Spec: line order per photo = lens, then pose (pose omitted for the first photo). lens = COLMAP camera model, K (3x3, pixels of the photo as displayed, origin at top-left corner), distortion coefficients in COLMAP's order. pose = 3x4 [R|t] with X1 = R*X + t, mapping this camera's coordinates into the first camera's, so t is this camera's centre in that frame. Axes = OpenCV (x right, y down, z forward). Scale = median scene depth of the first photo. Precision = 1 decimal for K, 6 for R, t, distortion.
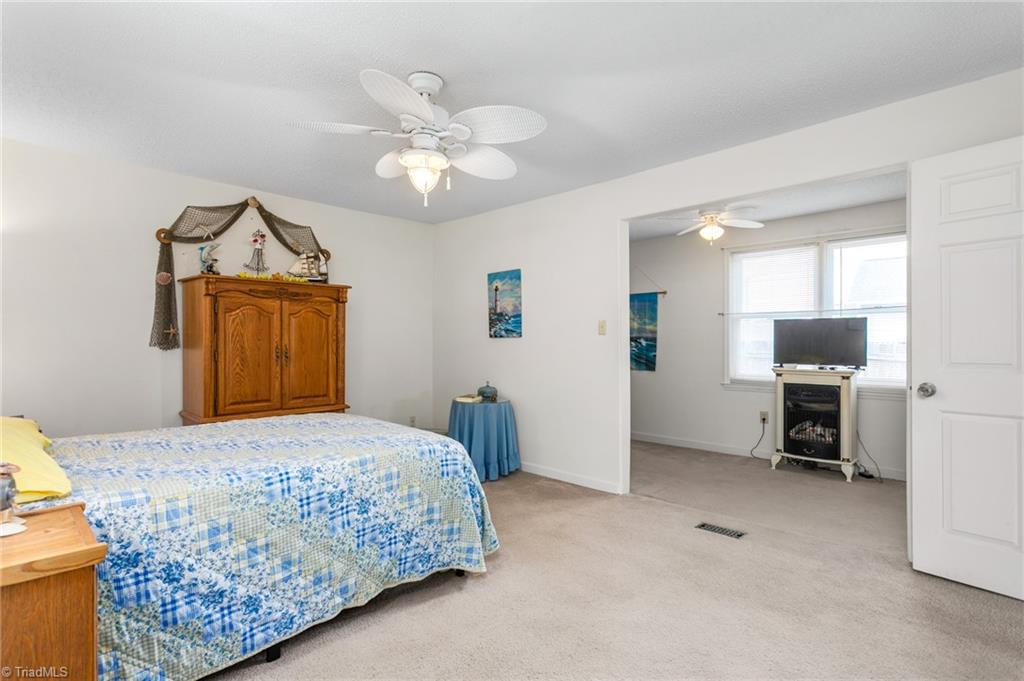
lens RADIAL K [[498.0, 0, 517.1], [0, 498.0, 339.1], [0, 0, 1]] dist [-0.001206, -0.000016]
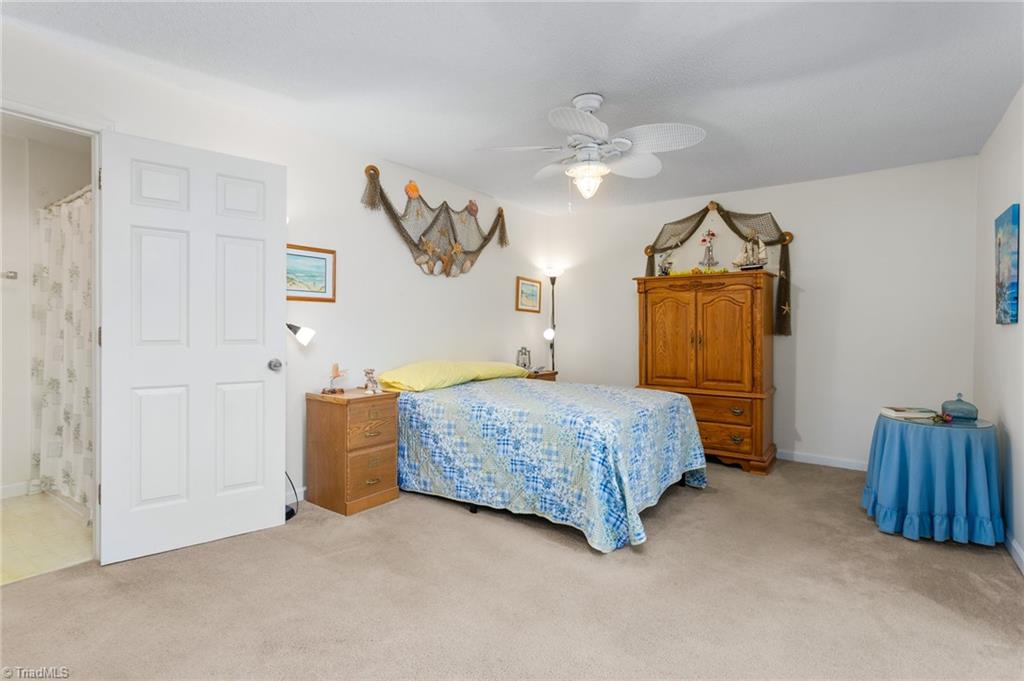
lens RADIAL K [[498.0, 0, 516.4], [0, 498.0, 332.1], [0, 0, 1]] dist [-0.001206, -0.000016]
pose [[0.151640, 0.011264, -0.988372, 0.994400], [-0.000041, 0.999935, 0.011389, 0.001541], [0.988436, -0.001687, 0.151631, 0.721911]]
